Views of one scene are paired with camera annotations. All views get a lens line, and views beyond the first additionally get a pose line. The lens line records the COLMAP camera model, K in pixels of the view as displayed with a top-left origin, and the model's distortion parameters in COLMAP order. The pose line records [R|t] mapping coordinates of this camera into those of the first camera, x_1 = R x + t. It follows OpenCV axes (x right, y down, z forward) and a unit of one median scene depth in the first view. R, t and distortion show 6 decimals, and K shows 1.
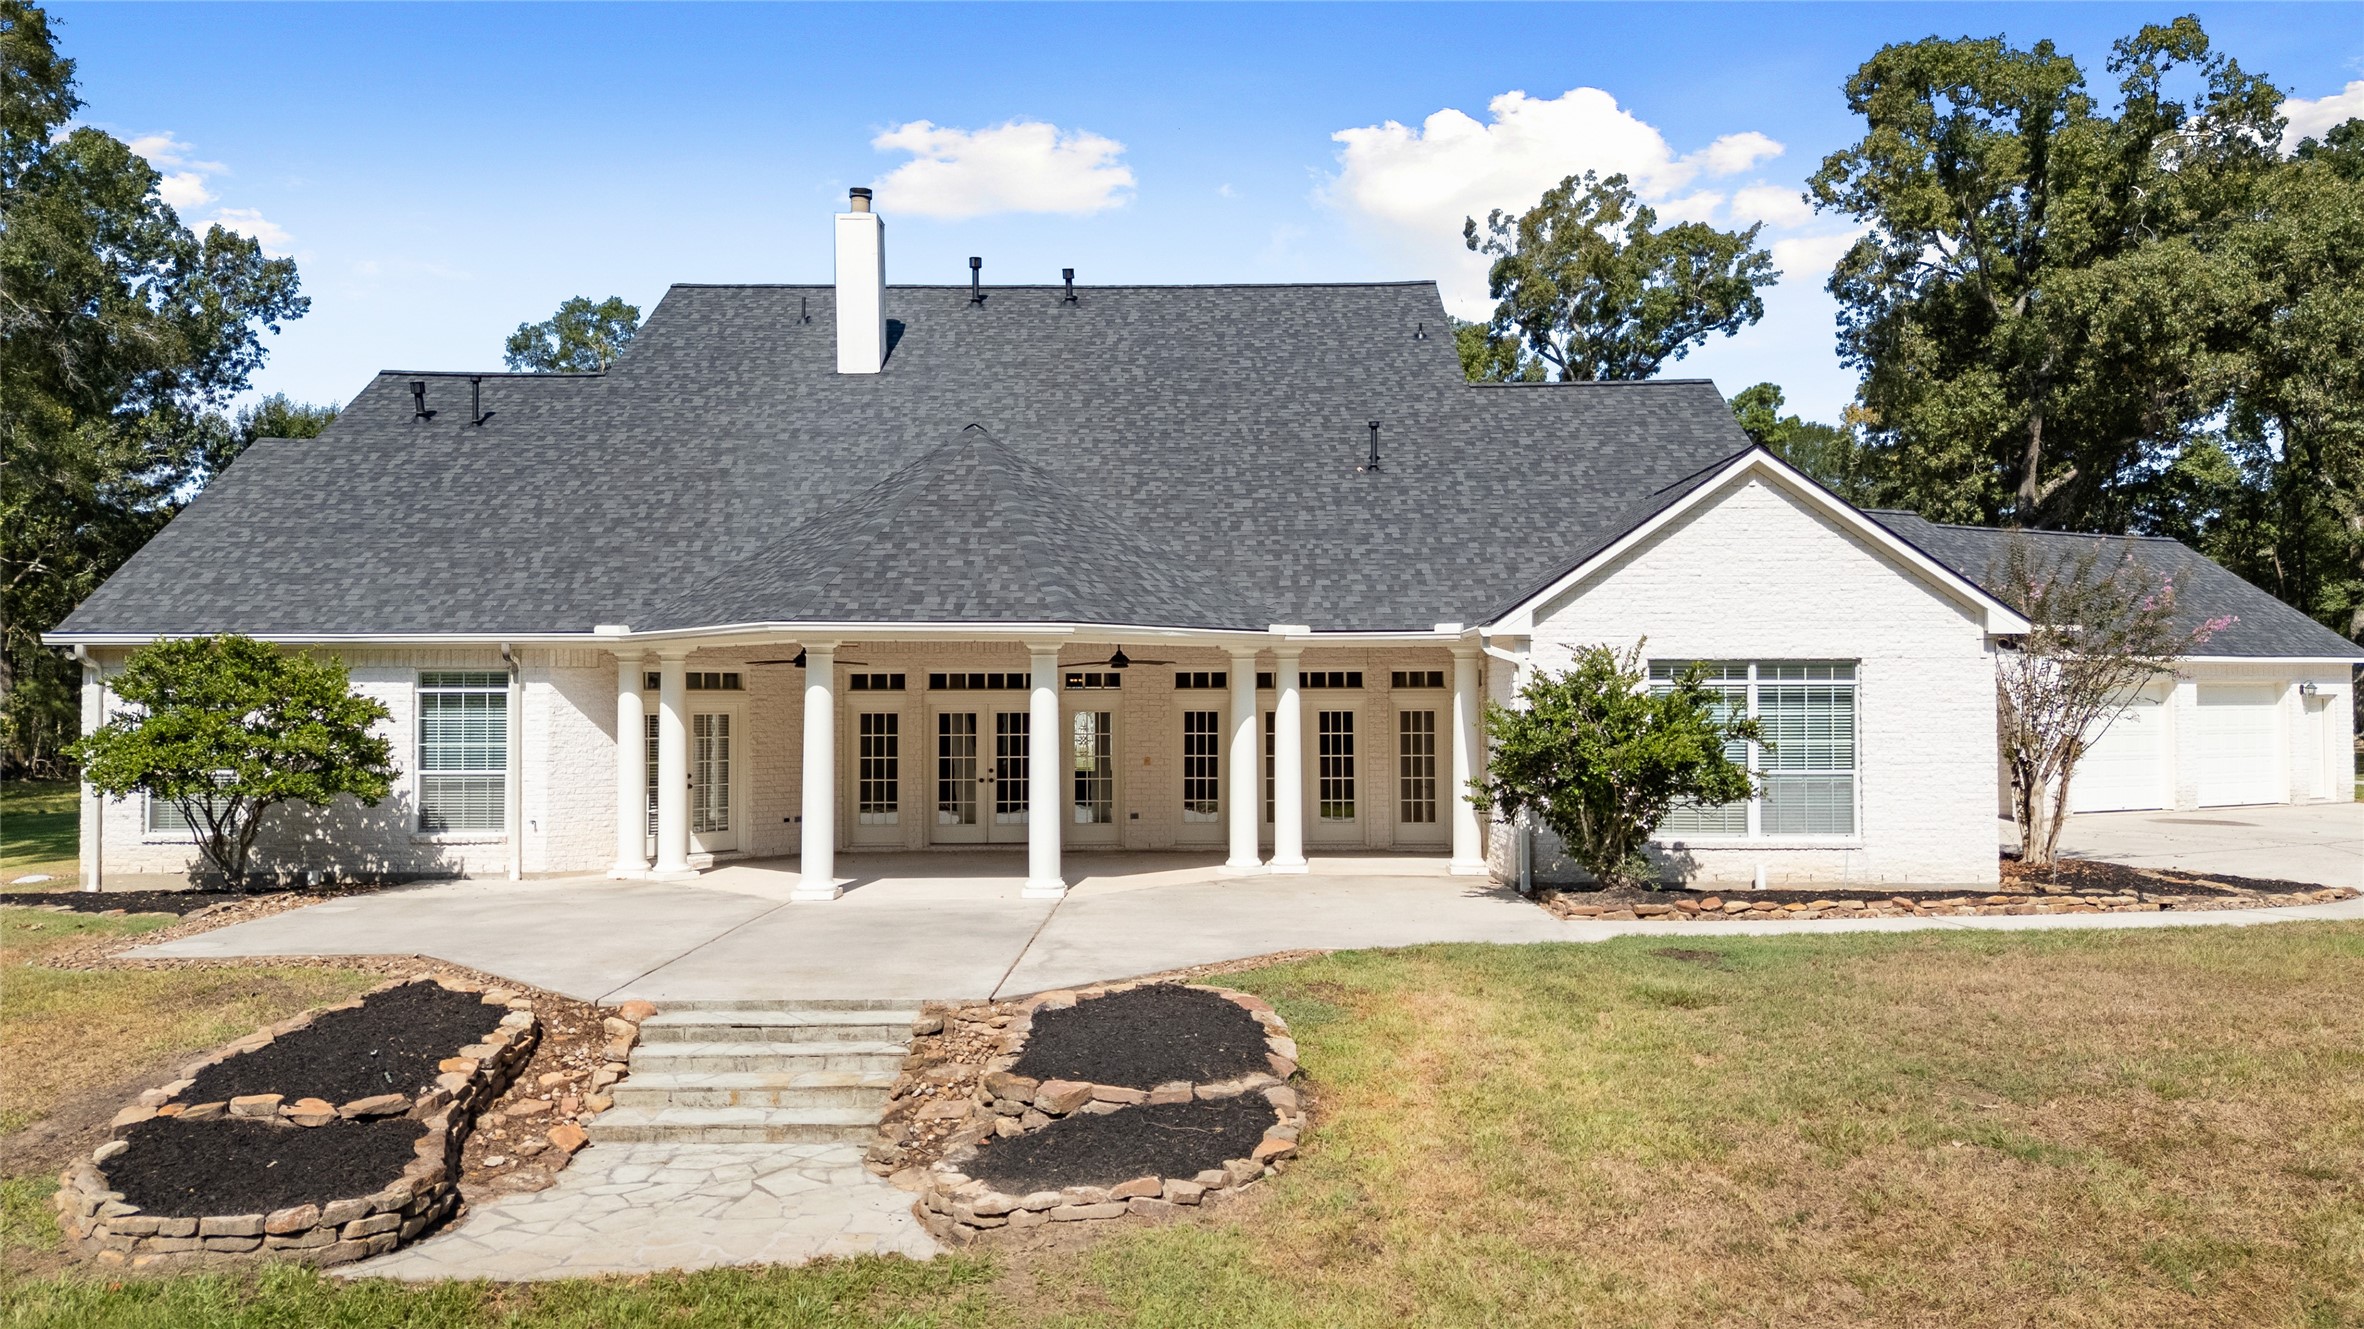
lens RADIAL K [[1754.0, 0, 1182.0], [0, 1754.0, 664.5], [0, 0, 1]] dist [0.081771, -0.112602]
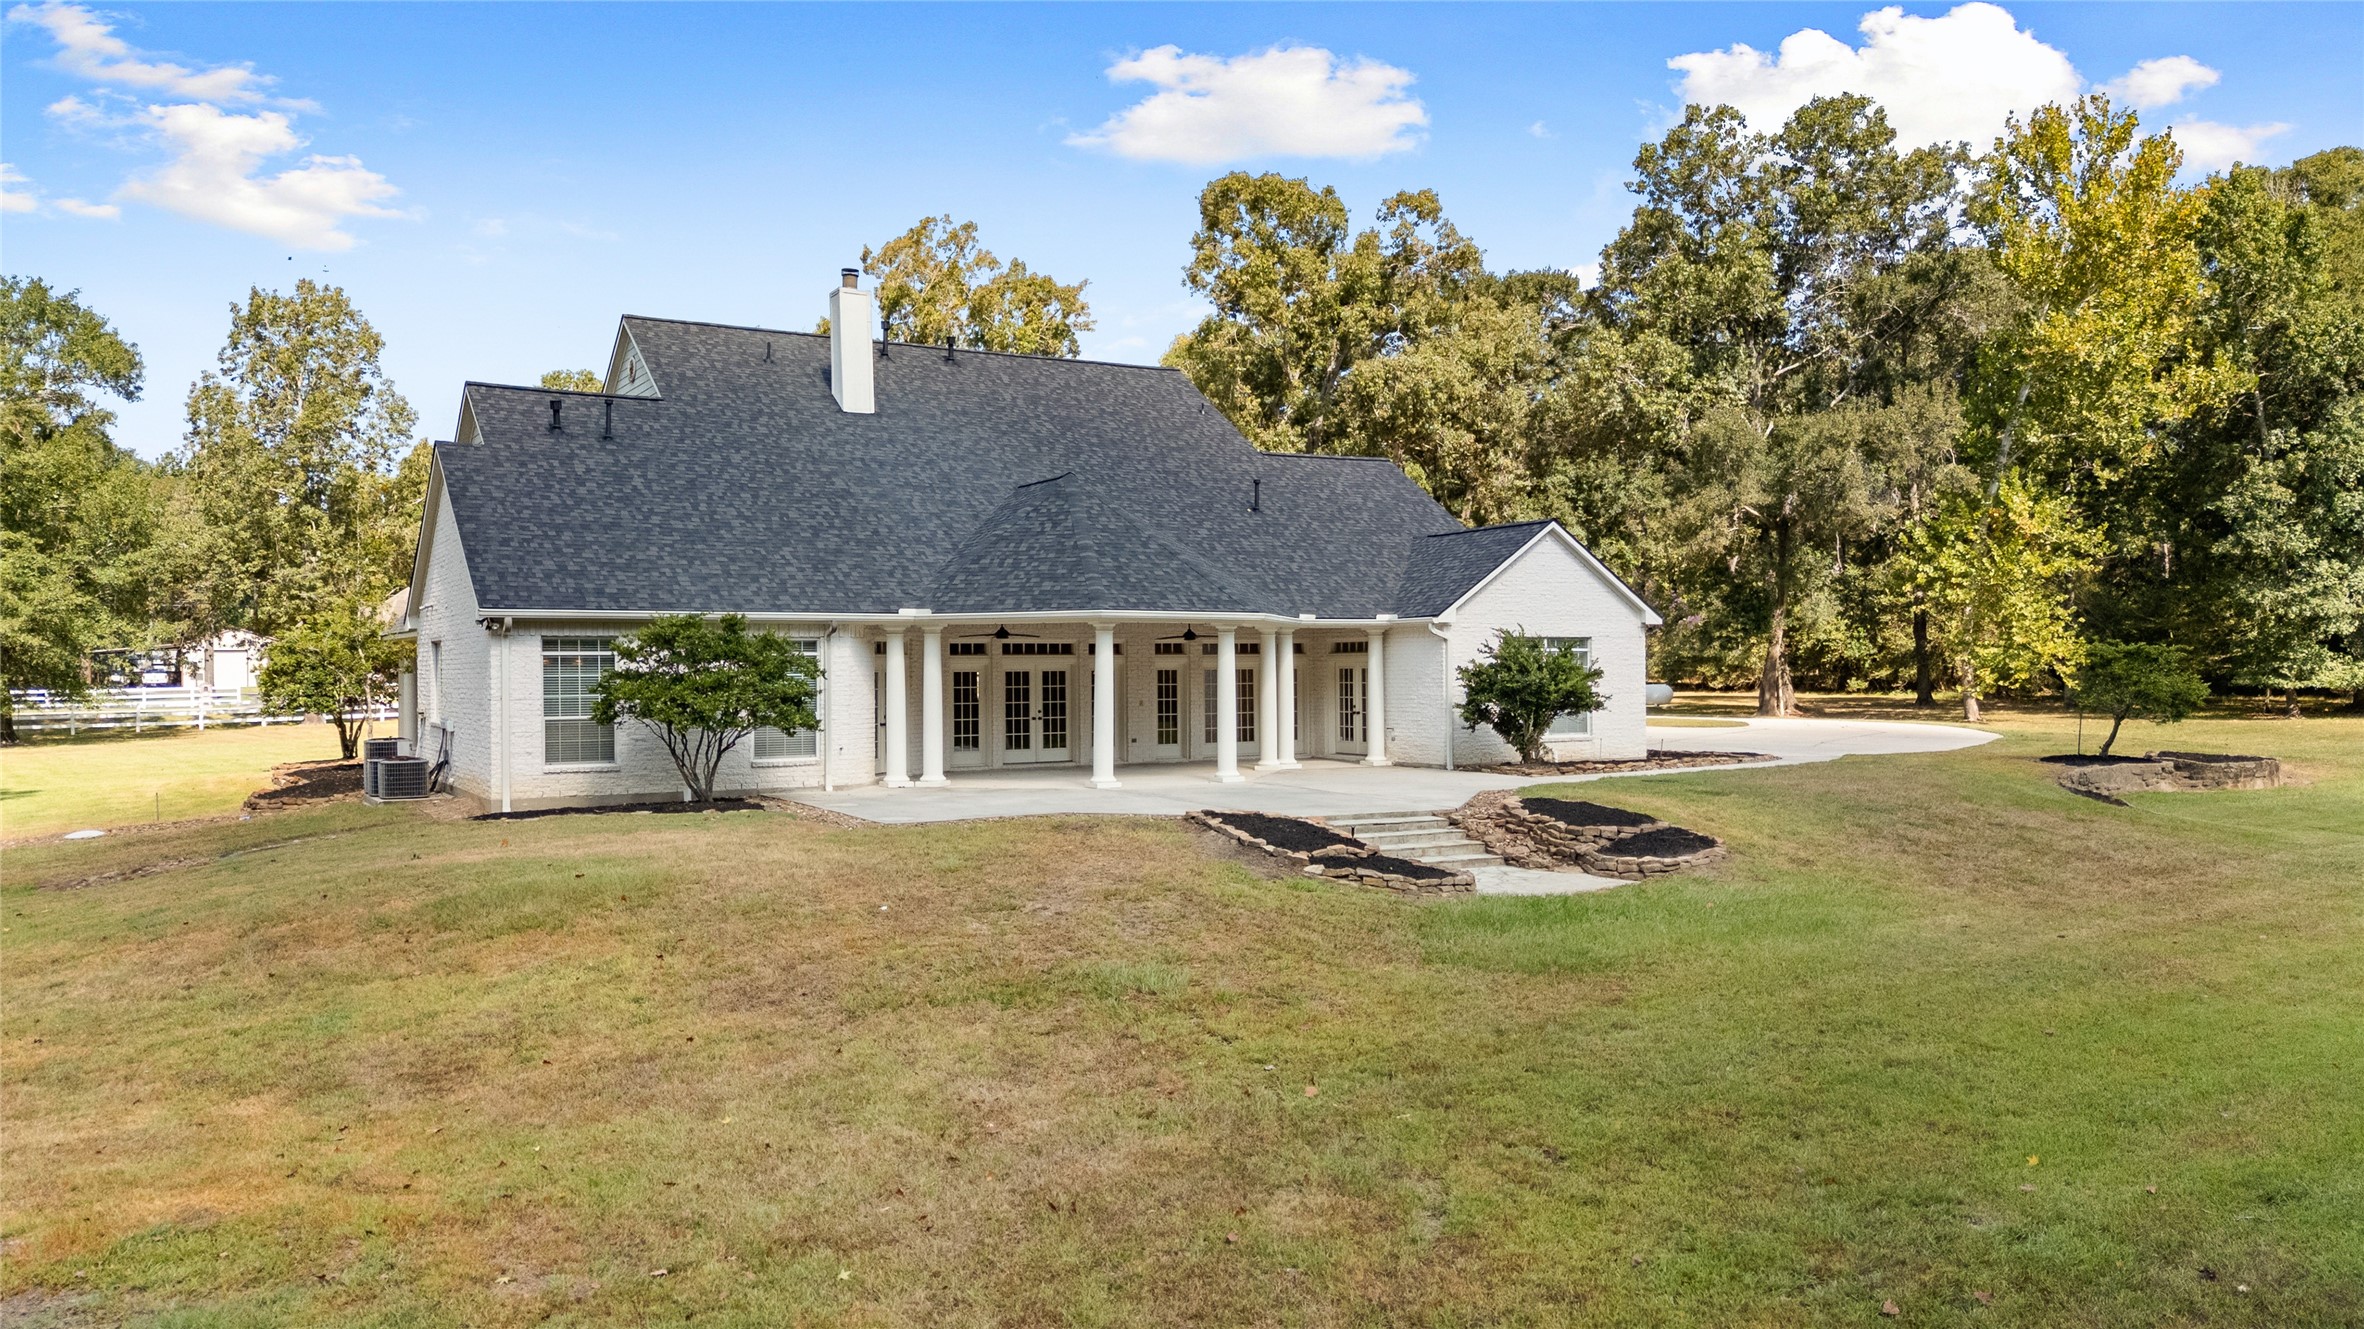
lens RADIAL K [[1754.0, 0, 1182.0], [0, 1754.0, 664.5], [0, 0, 1]] dist [0.081771, -0.112602]
pose [[0.855266, -0.001542, 0.518187, -0.746972], [-0.007991, 0.999837, 0.016164, -0.001694], [-0.518128, -0.017965, 0.855114, -0.277968]]
